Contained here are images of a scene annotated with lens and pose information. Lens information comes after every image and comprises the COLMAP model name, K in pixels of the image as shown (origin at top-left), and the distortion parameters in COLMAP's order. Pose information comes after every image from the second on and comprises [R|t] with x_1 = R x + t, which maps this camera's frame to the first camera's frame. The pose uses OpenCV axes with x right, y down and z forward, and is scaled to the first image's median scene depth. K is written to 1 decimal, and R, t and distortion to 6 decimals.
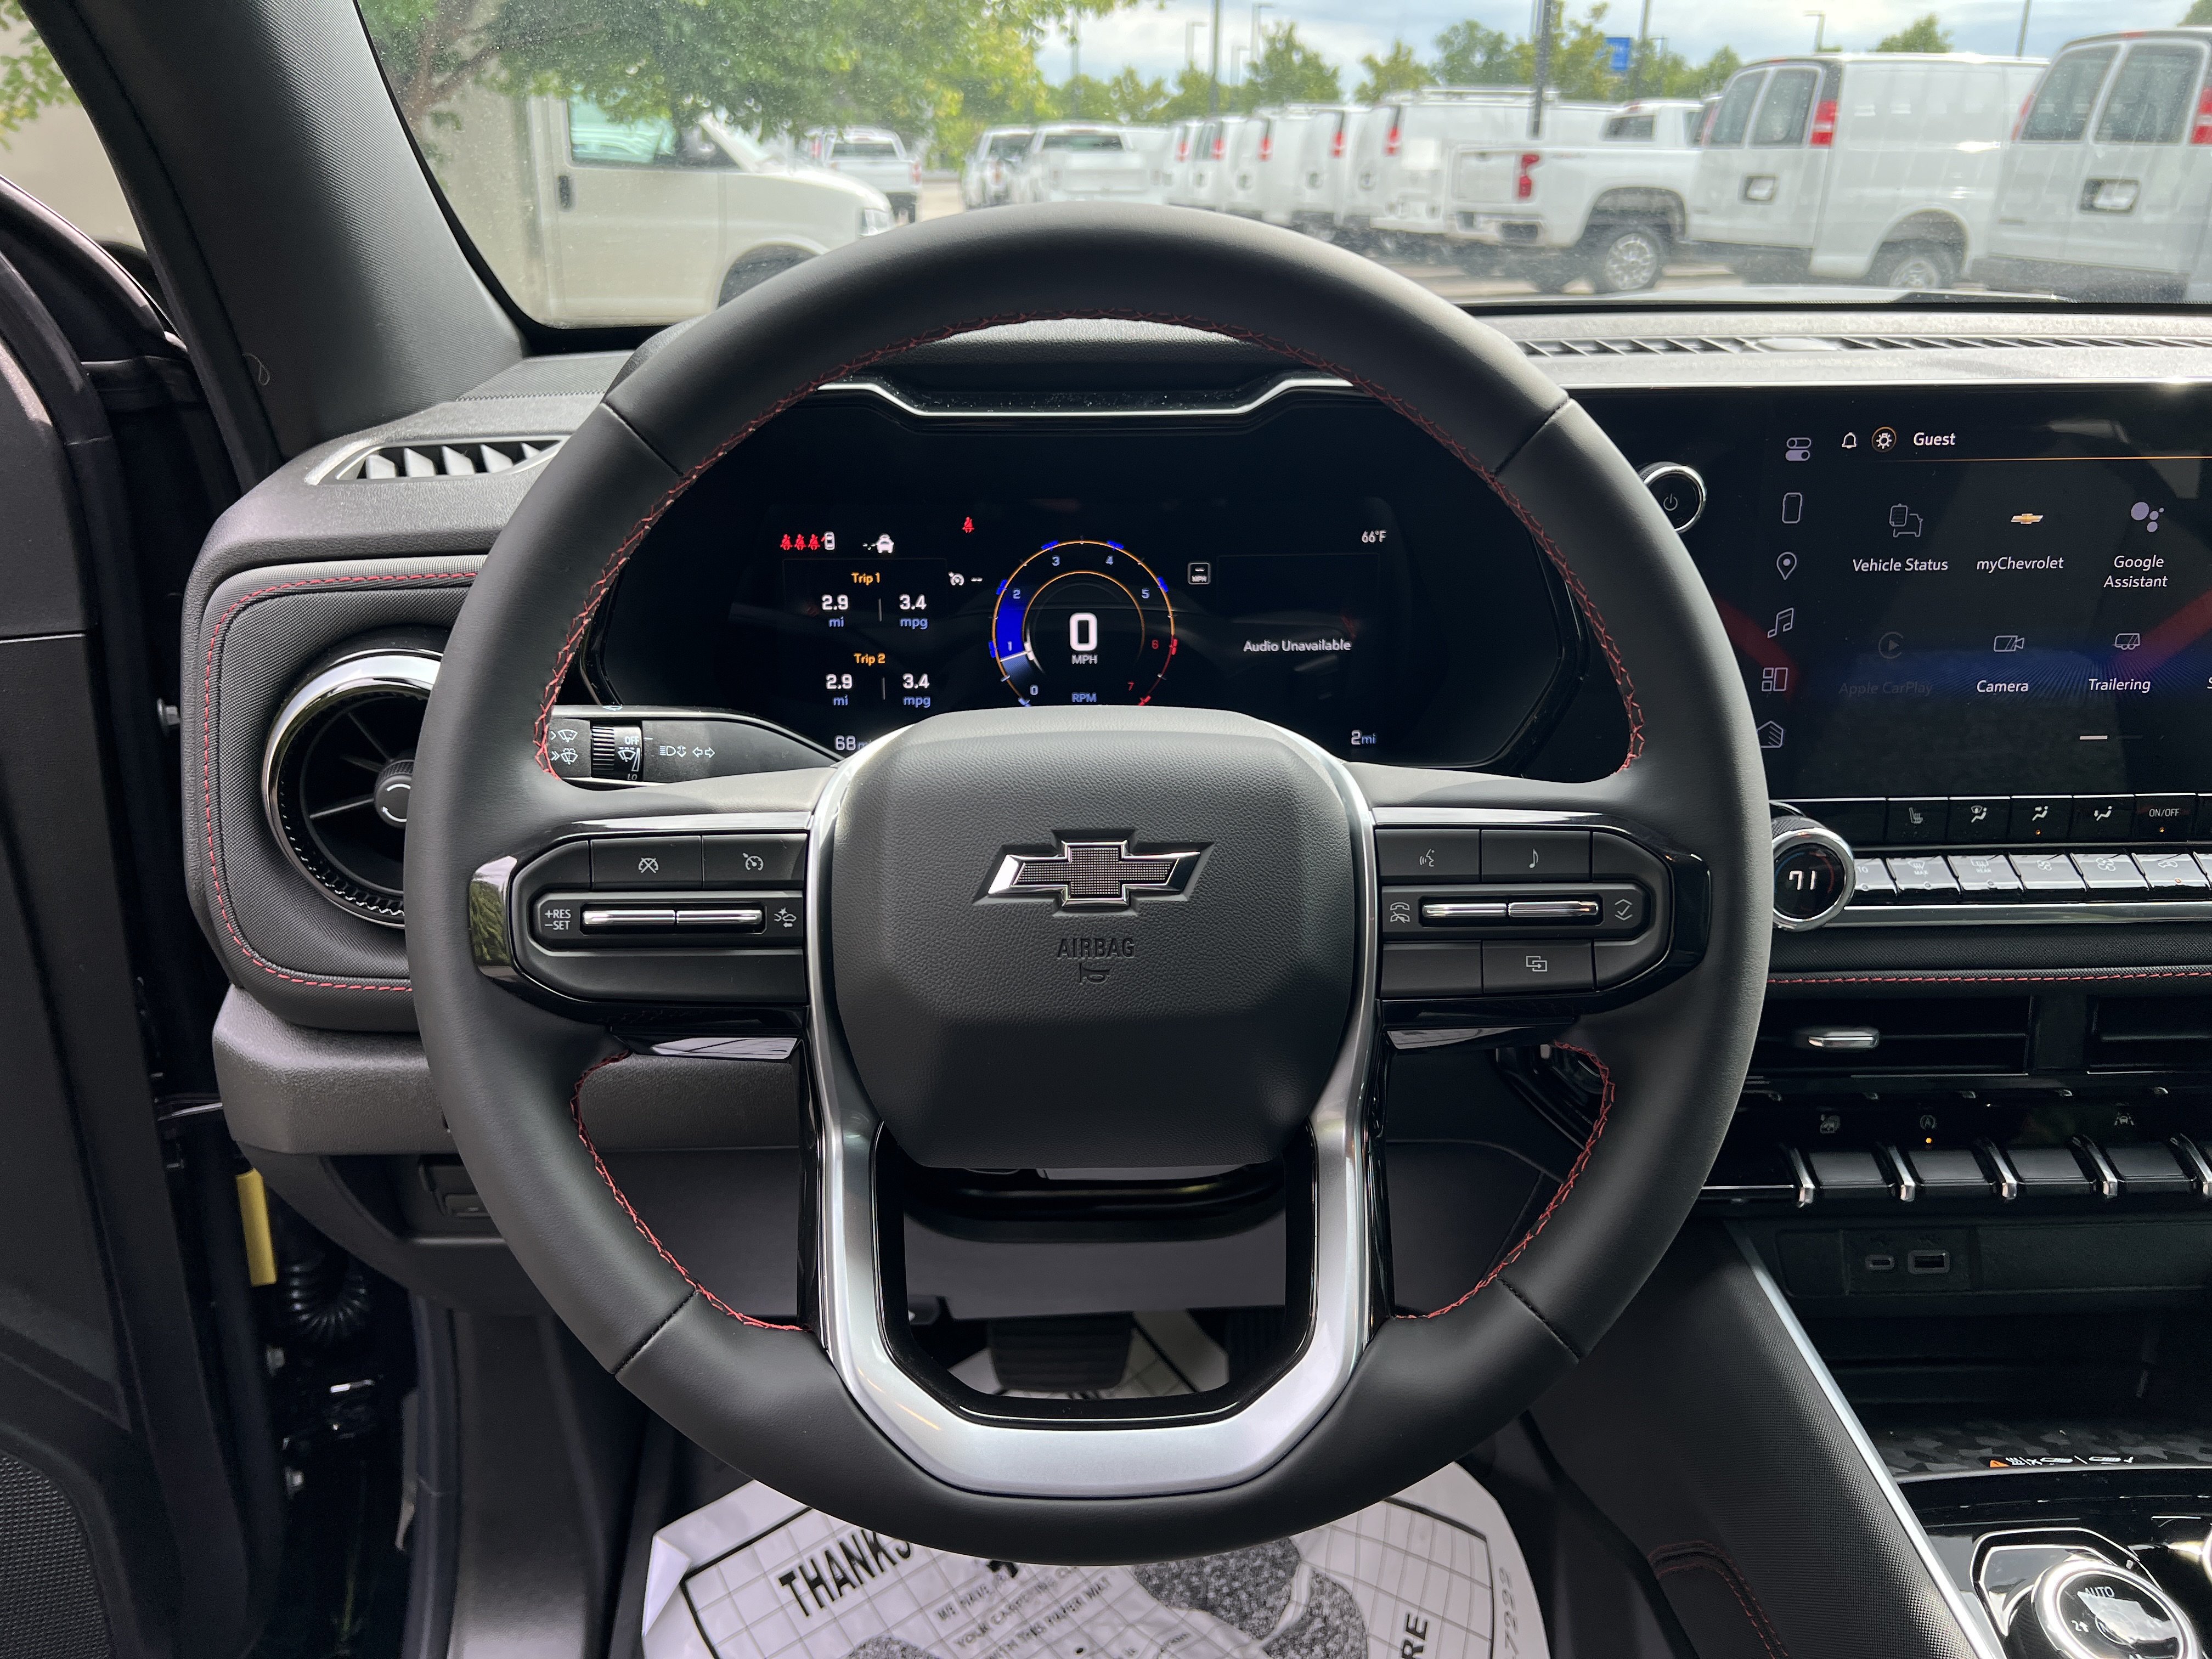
lens RADIAL K [[1670.9, 0, 1125.2], [0, 1670.9, 836.3], [0, 0, 1]] dist [0.090604, -0.139933]
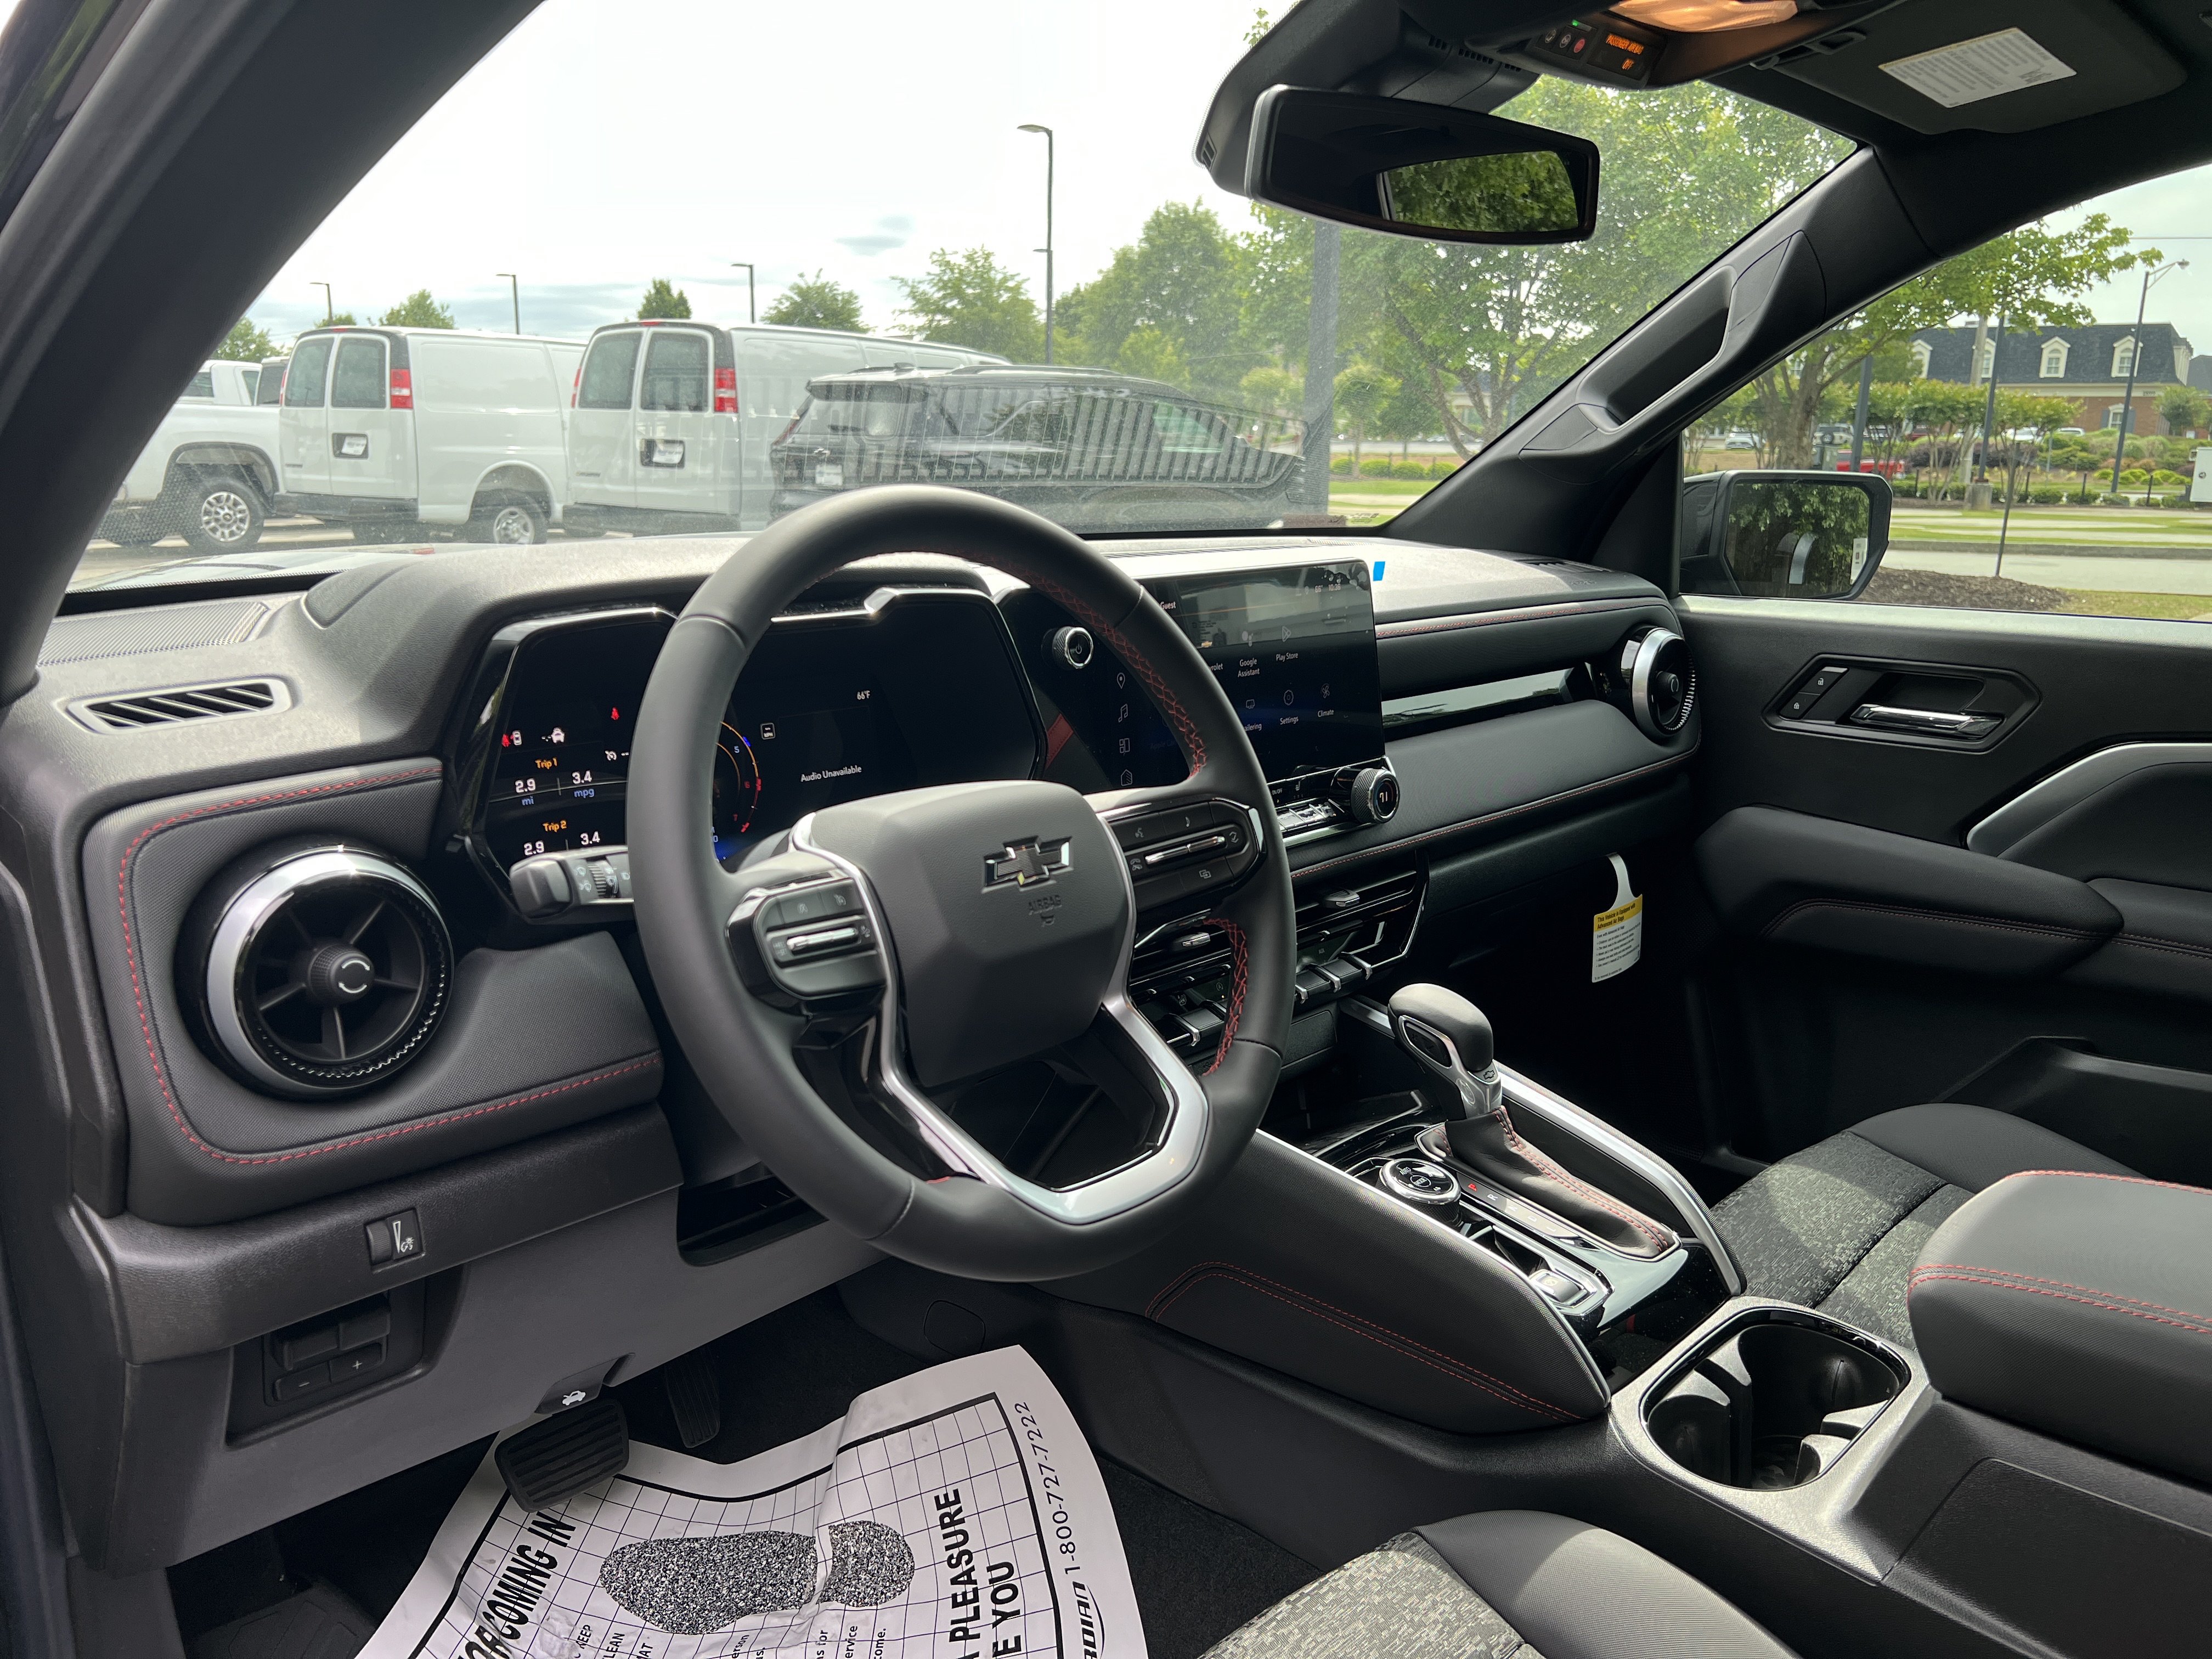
lens RADIAL K [[1651.3, 0, 1106.0], [0, 1651.3, 829.5], [0, 0, 1]] dist [0.014120, -0.006066]
pose [[0.713131, -0.151860, 0.684385, -0.702254], [0.243914, 0.969007, -0.039144, 0.045183], [-0.657229, 0.194846, 0.728069, -0.171991]]
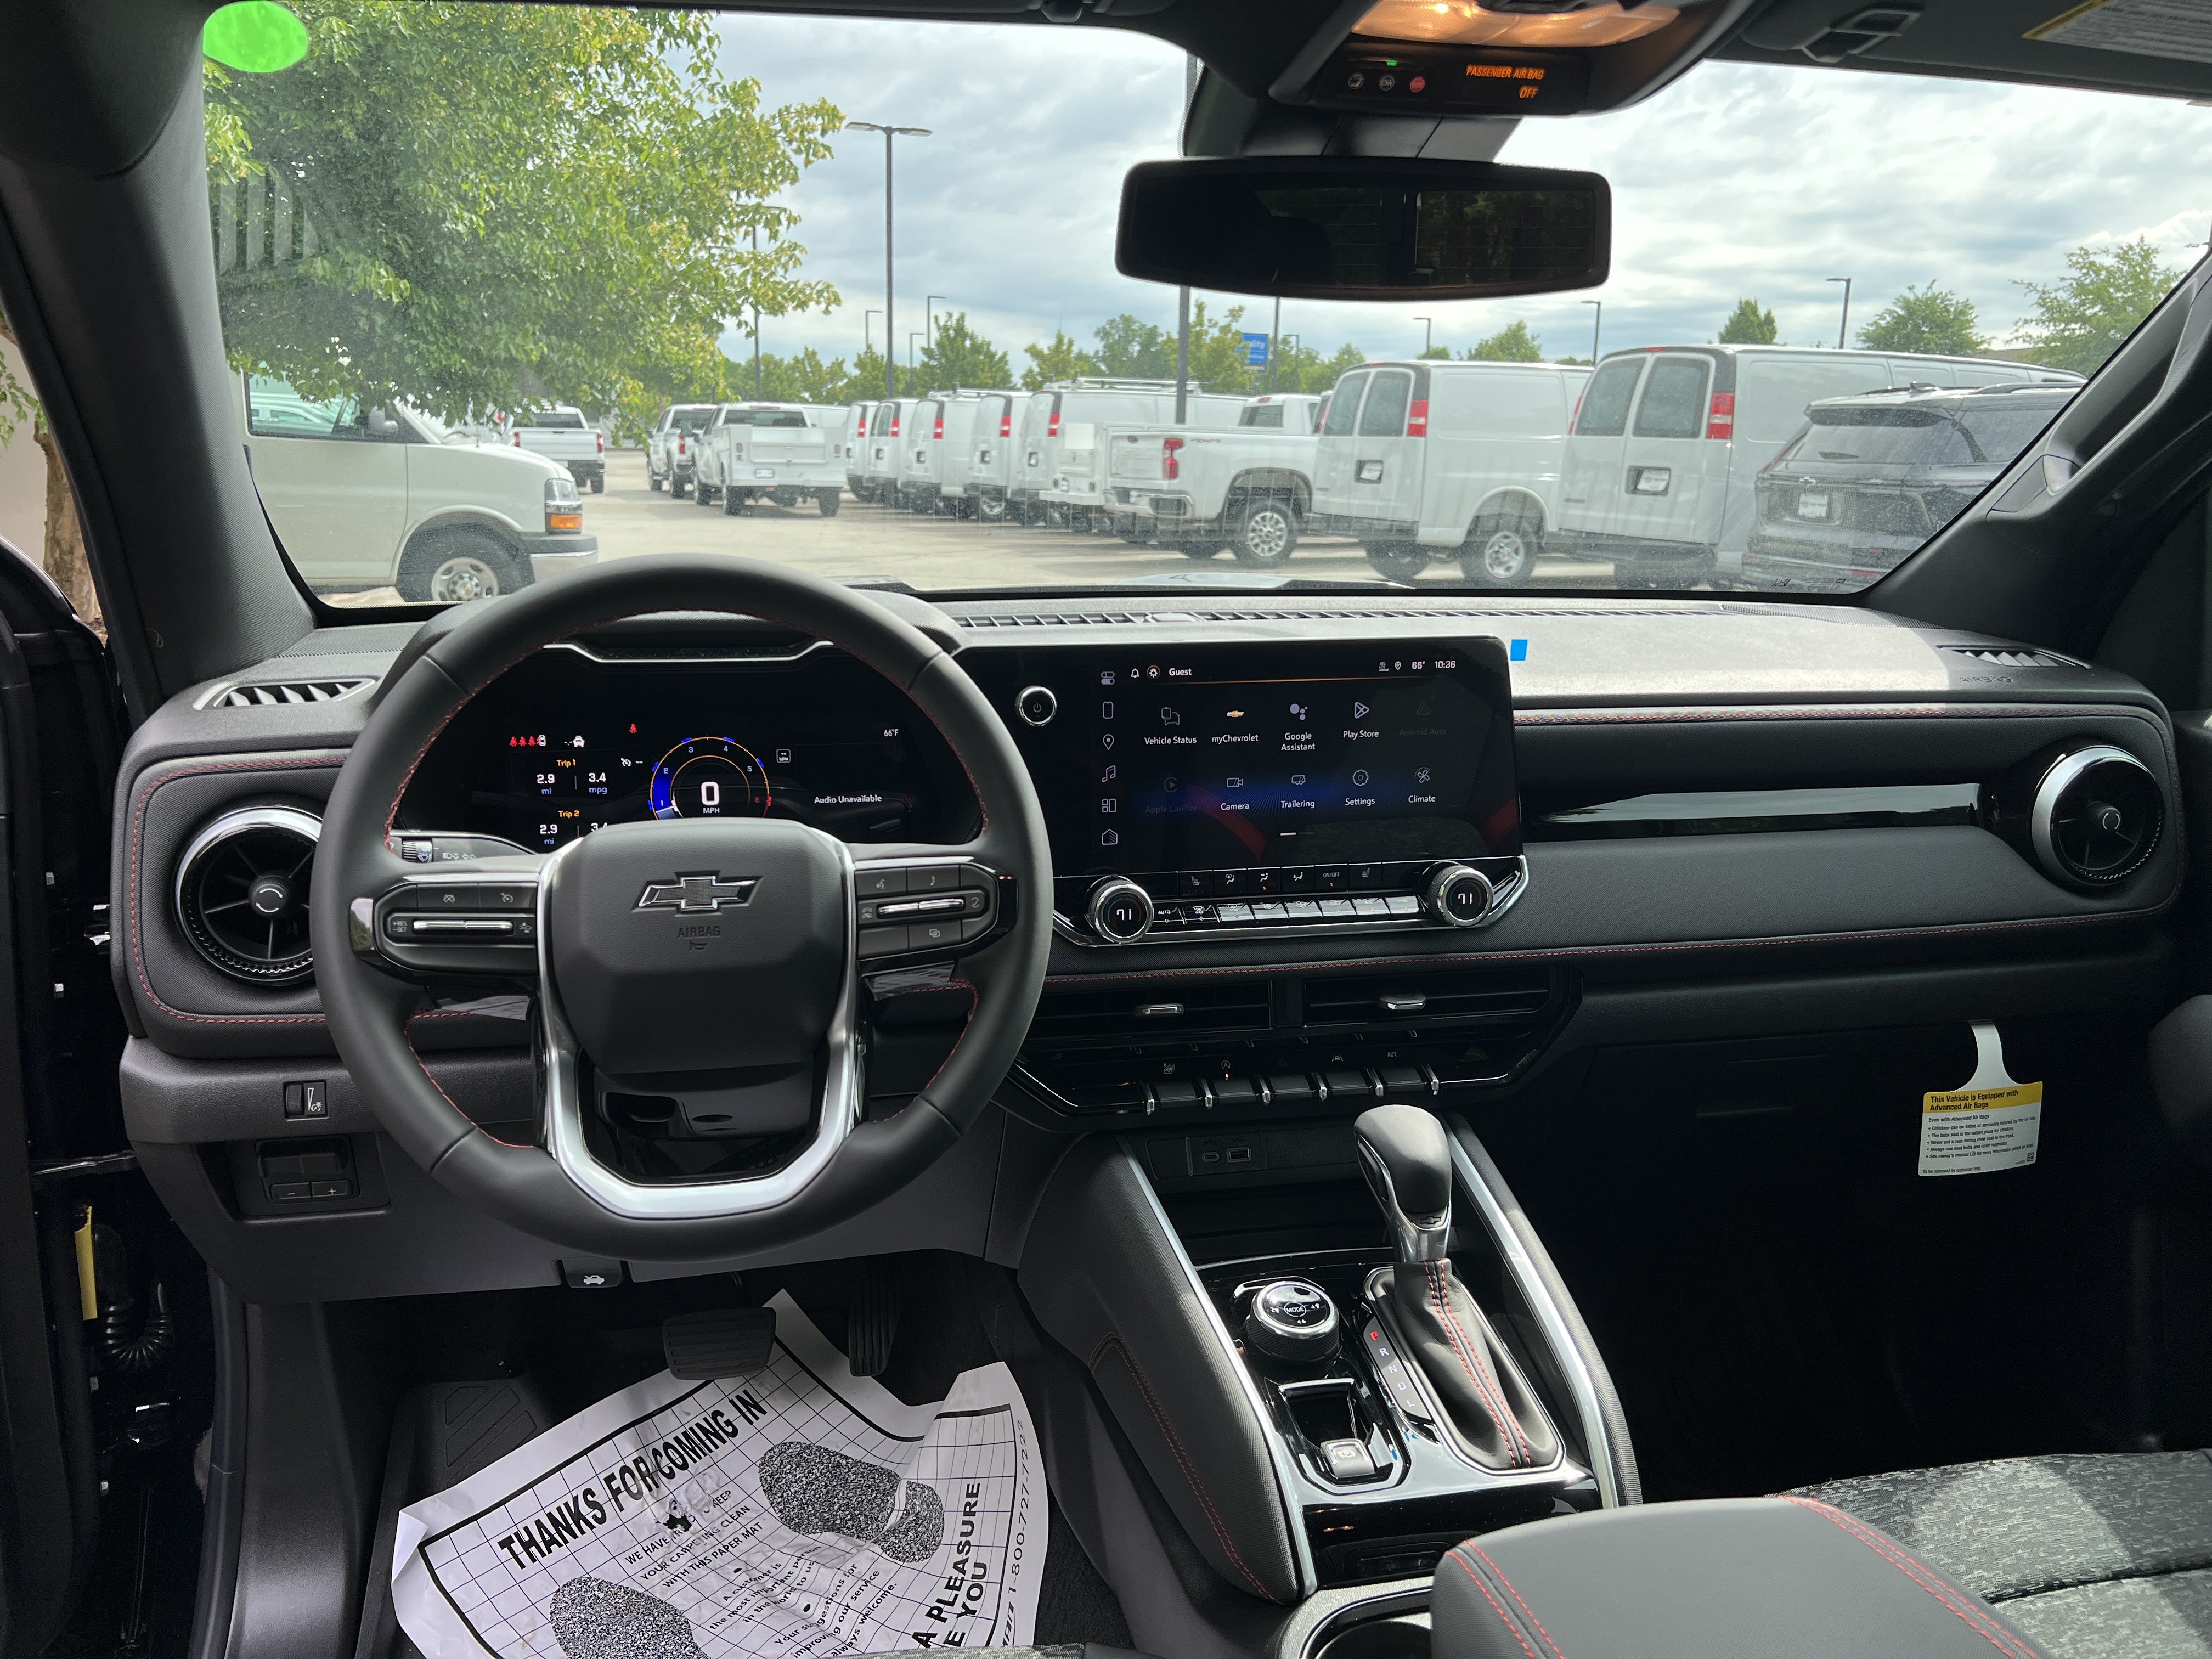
lens RADIAL K [[1655.4, 0, 1122.8], [0, 1655.4, 839.5], [0, 0, 1]] dist [0.010048, -0.008832]
pose [[0.983322, -0.028037, 0.179701, 0.075620], [0.053036, 0.989308, -0.135859, 0.152843], [-0.173971, 0.143123, 0.974295, -0.581702]]
